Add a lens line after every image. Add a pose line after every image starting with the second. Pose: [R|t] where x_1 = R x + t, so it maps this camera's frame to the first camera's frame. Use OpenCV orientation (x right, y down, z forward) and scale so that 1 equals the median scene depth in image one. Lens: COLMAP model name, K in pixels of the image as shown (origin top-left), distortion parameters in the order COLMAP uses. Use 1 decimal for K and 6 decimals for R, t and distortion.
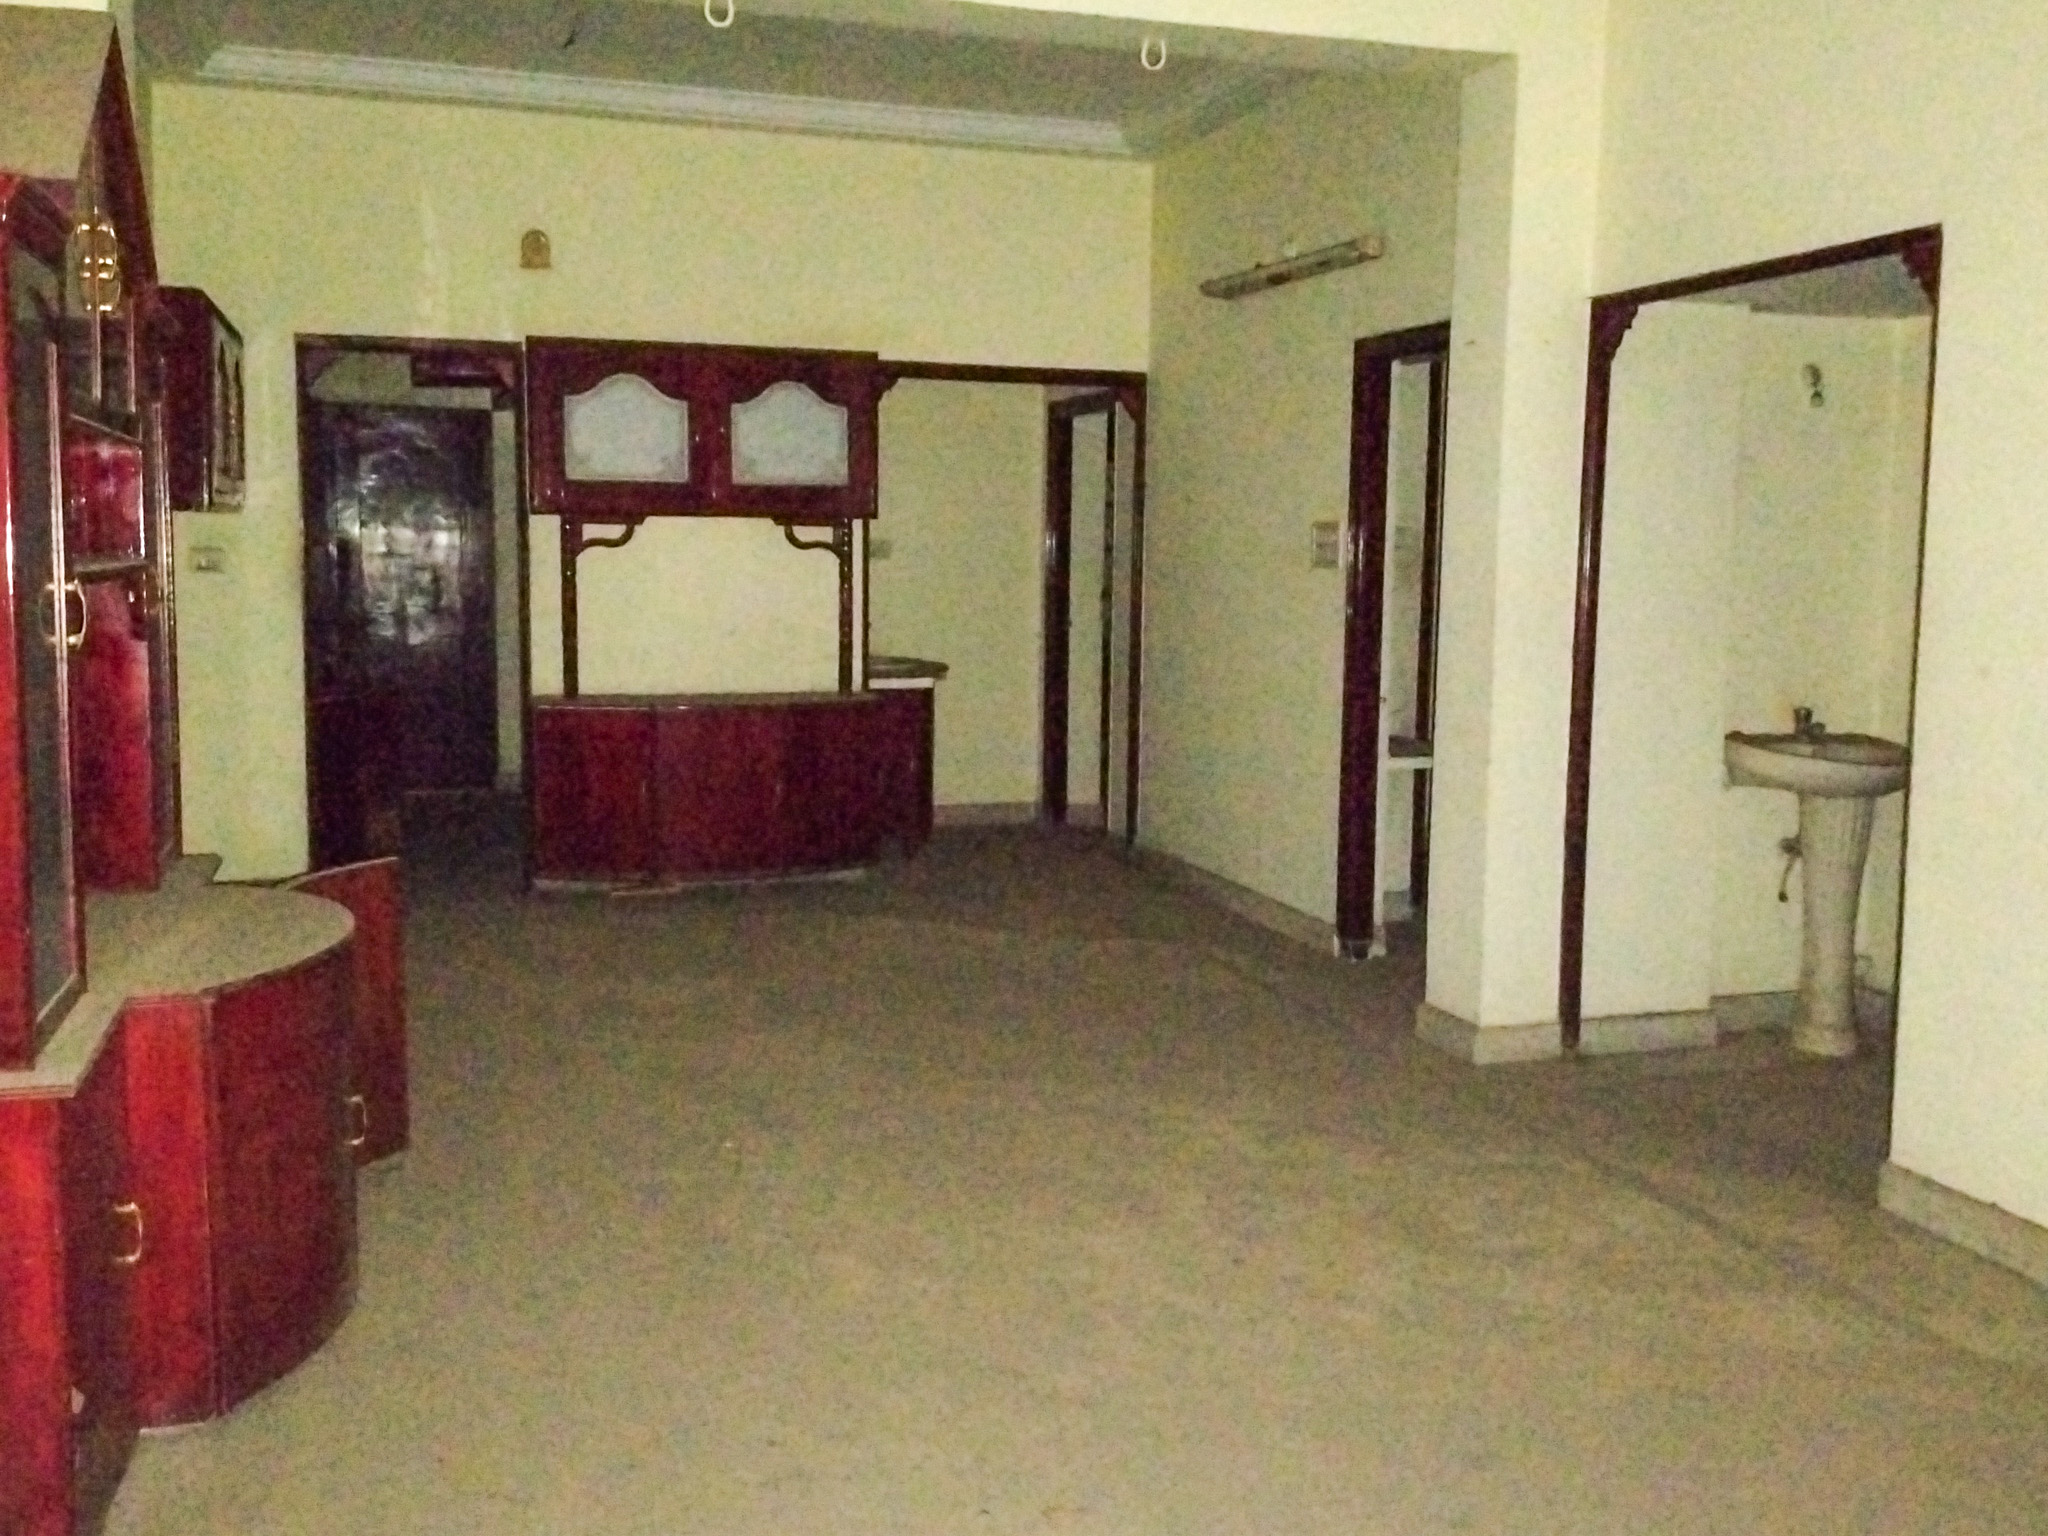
lens RADIAL K [[1906.6, 0, 1025.5], [0, 1906.6, 737.2], [0, 0, 1]] dist [0.111420, -0.197399]
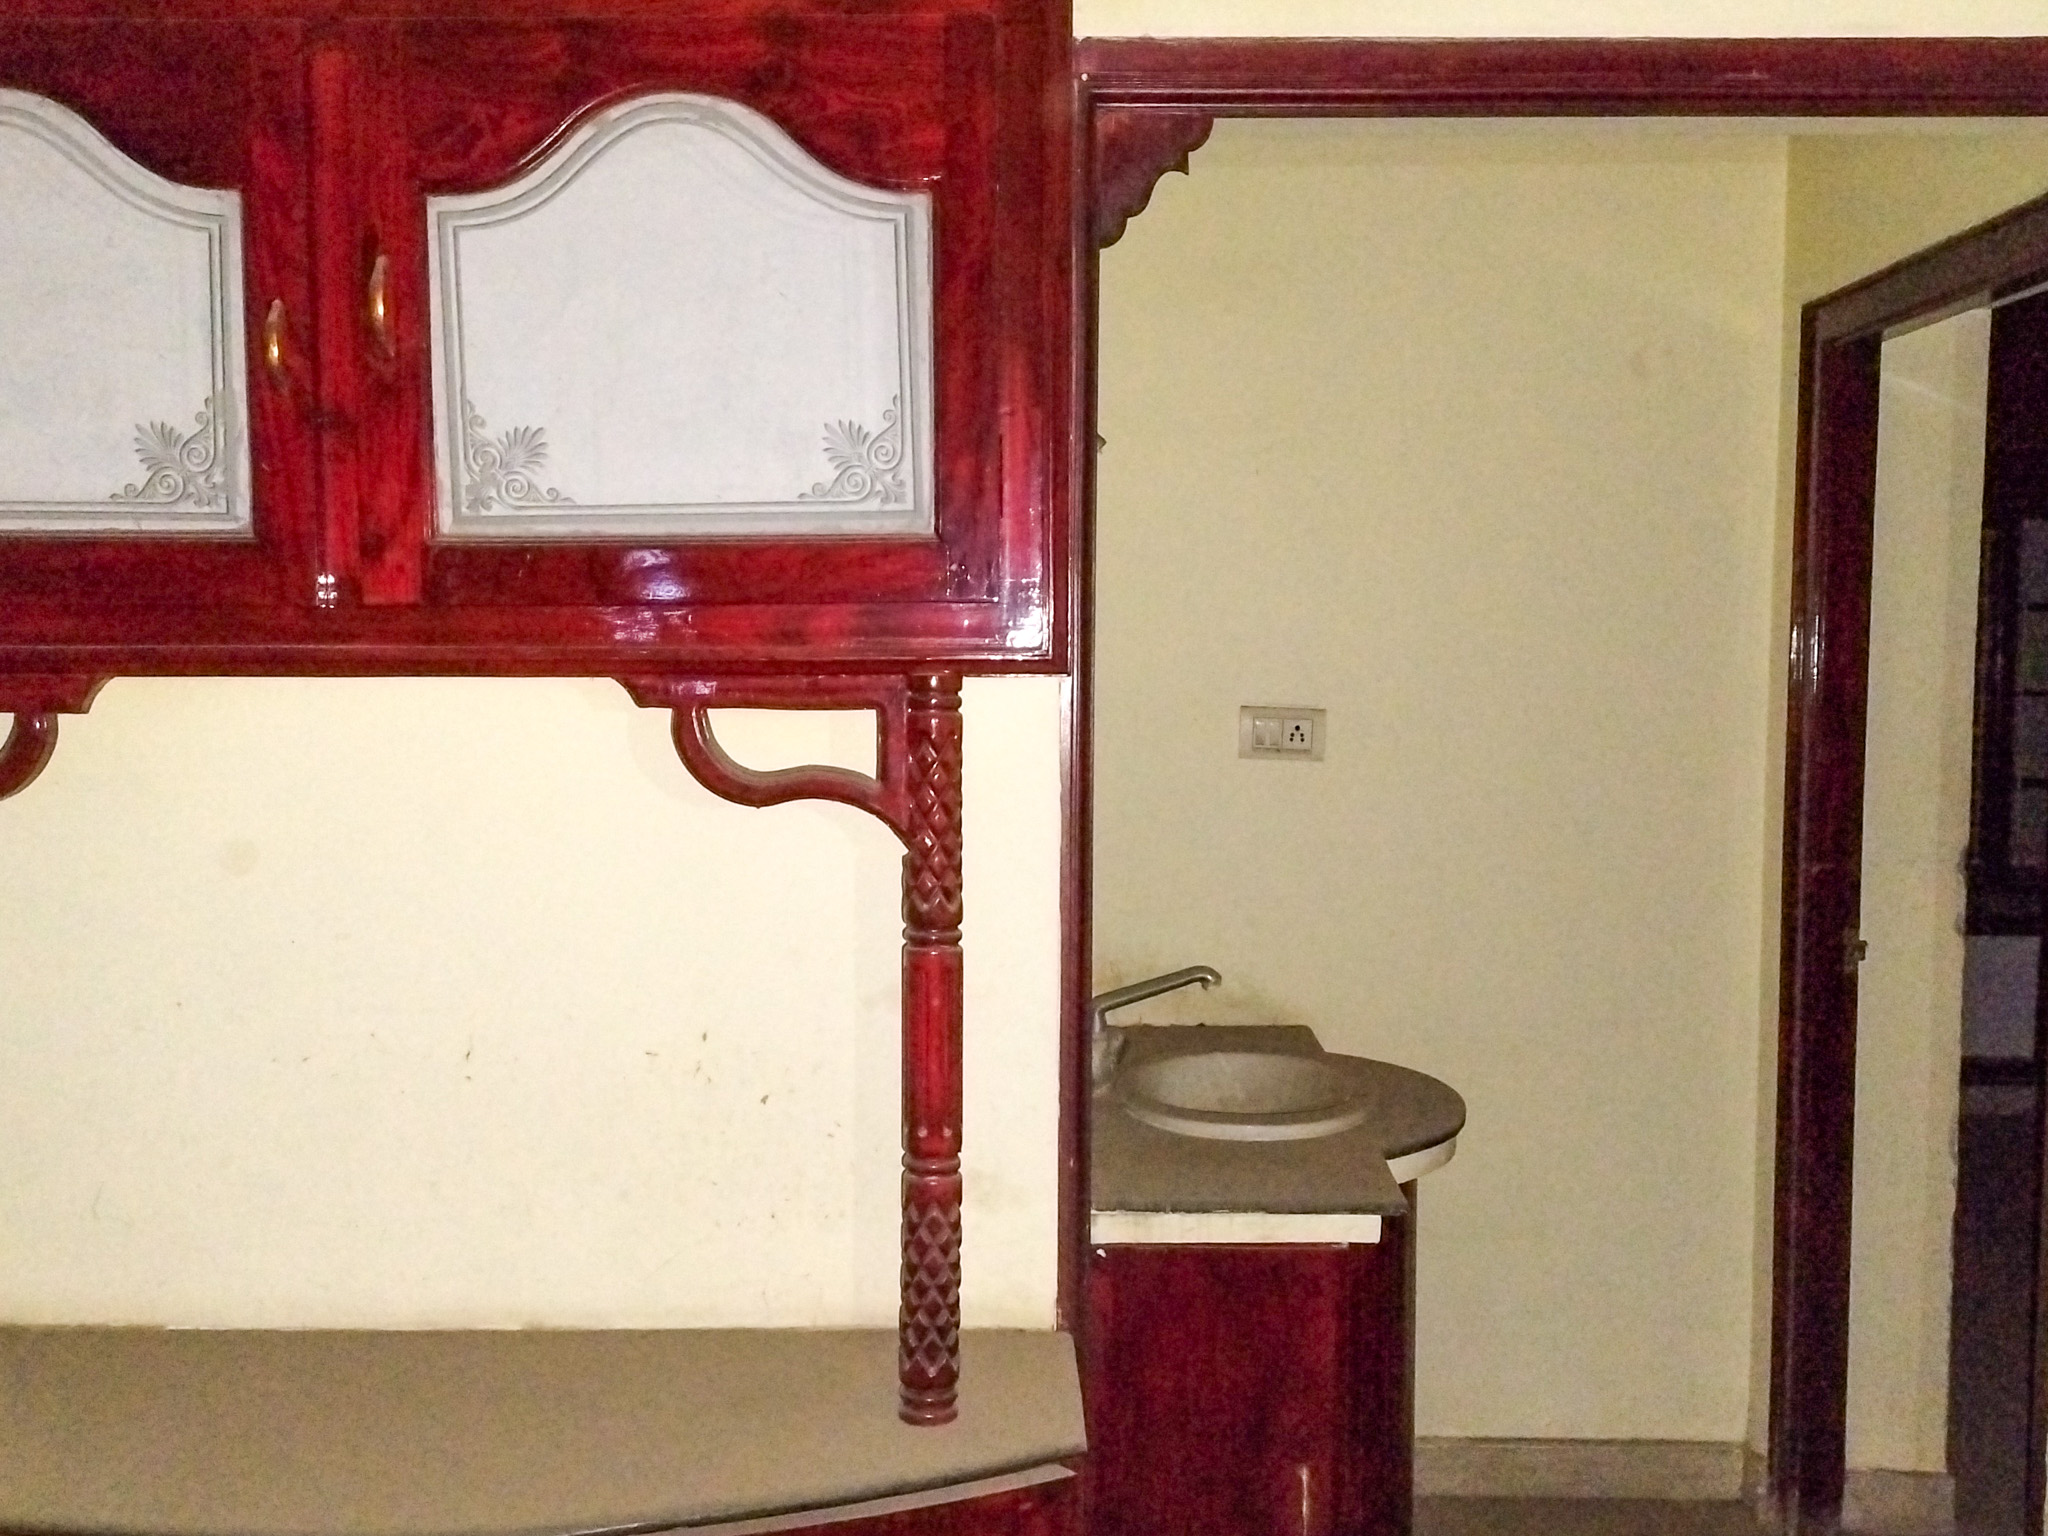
lens RADIAL K [[1906.6, 0, 1025.5], [0, 1906.6, 737.2], [0, 0, 1]] dist [0.111420, -0.197399]
pose [[0.946493, 0.008622, -0.322609, -0.006438], [-0.023757, 0.998792, -0.043006, -0.098168], [0.321848, 0.048369, 0.945555, 0.791570]]
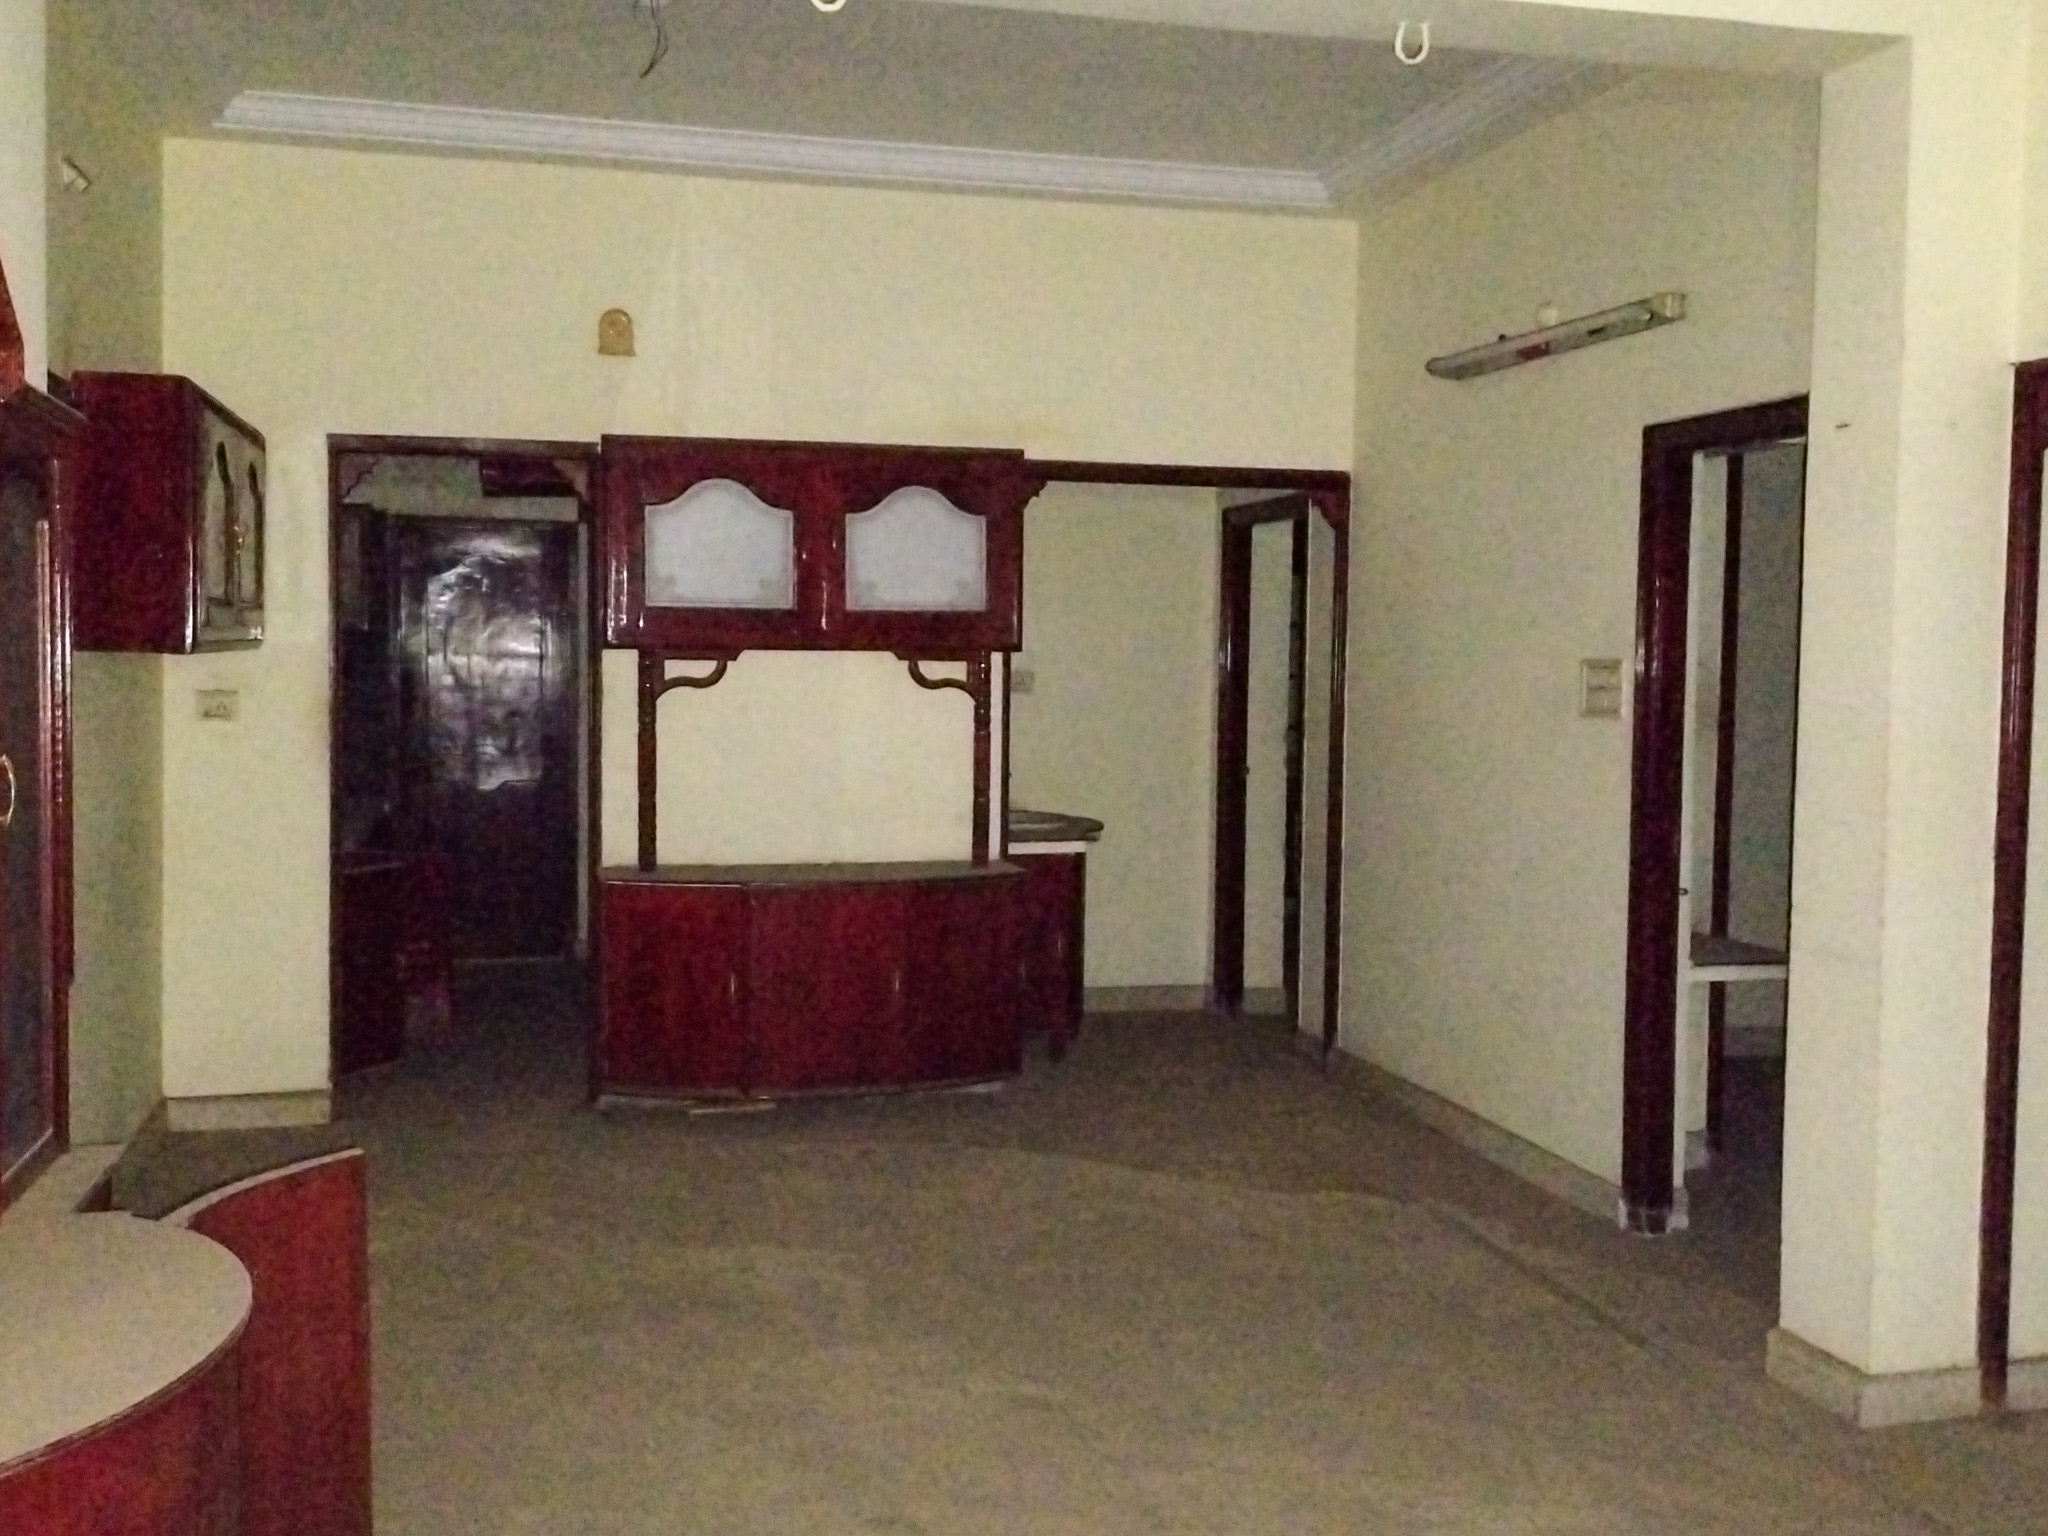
lens RADIAL K [[1906.6, 0, 1025.5], [0, 1906.6, 737.2], [0, 0, 1]] dist [0.111420, -0.197399]
pose [[0.997904, 0.002735, -0.064648, -0.023356], [-0.006275, 0.998487, -0.054622, -0.033804], [0.064400, 0.054913, 0.996412, 0.193246]]
